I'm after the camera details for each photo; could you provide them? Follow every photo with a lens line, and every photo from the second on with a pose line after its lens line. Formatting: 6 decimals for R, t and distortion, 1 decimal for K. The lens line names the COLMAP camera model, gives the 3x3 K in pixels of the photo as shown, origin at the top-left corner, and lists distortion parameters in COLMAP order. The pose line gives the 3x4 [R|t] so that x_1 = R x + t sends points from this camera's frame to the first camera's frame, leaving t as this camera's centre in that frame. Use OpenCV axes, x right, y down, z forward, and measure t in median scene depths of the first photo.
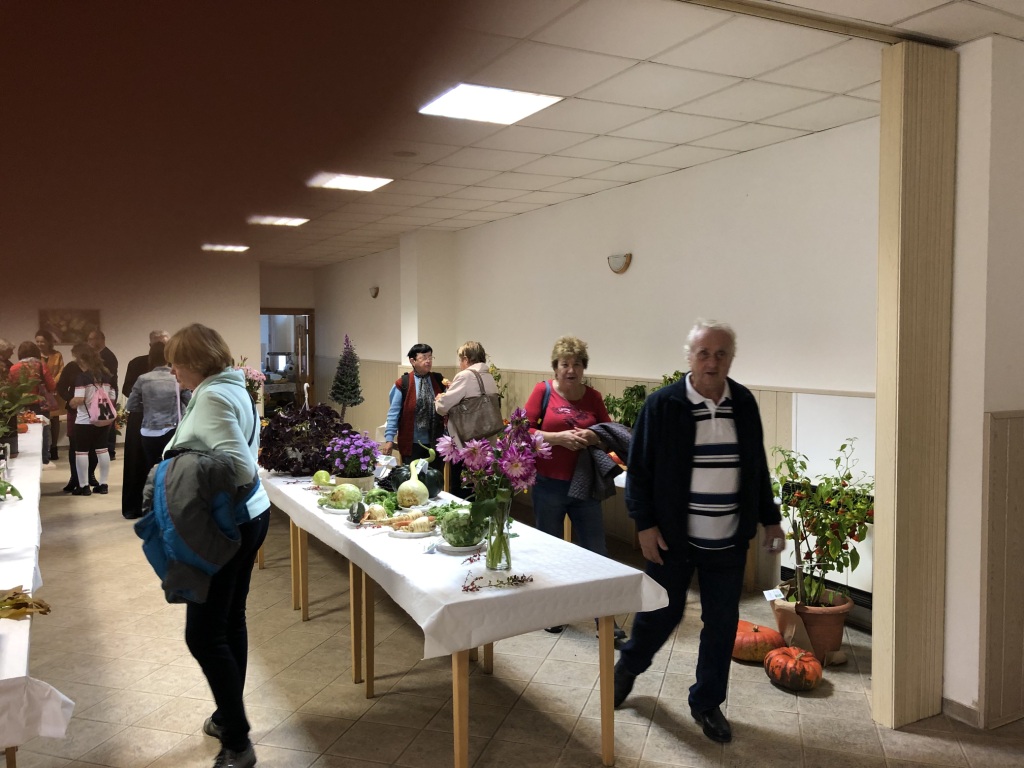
lens RADIAL K [[841.7, 0, 511.3], [0, 841.7, 352.8], [0, 0, 1]] dist [-0.007687, -0.007396]
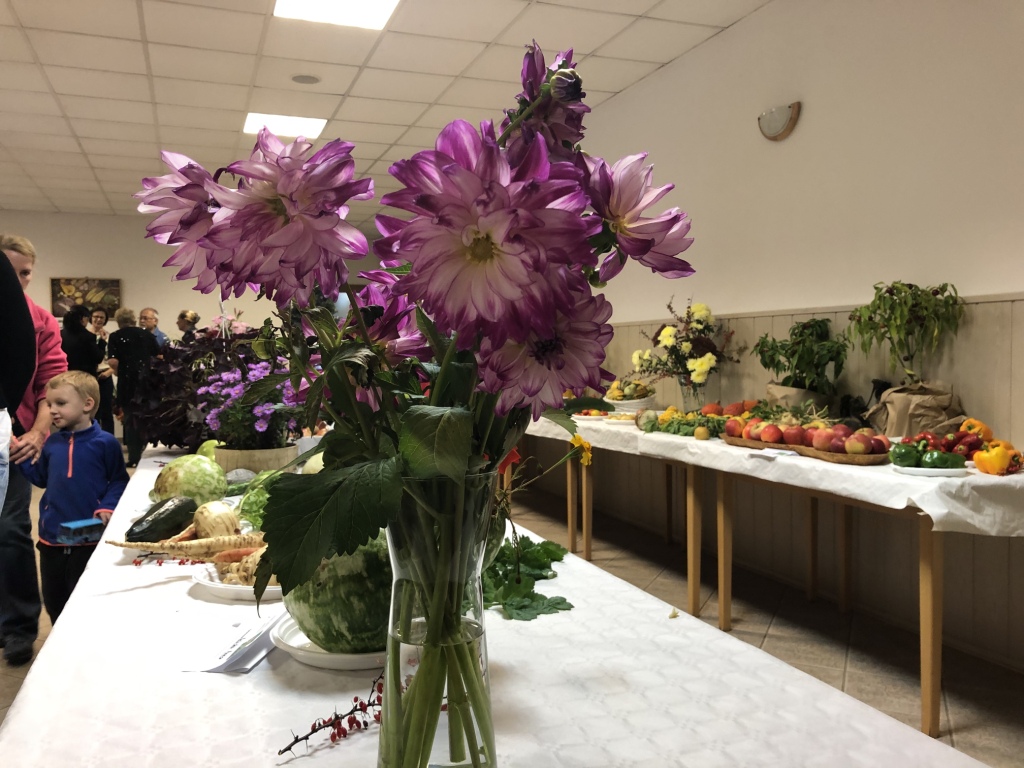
lens RADIAL K [[841.7, 0, 511.3], [0, 841.7, 352.8], [0, 0, 1]] dist [-0.007687, -0.007396]
pose [[0.991856, 0.000306, -0.127362, 0.015757], [-0.003131, 0.999753, -0.021983, 0.075795], [0.127324, 0.022202, 0.991613, 0.400118]]
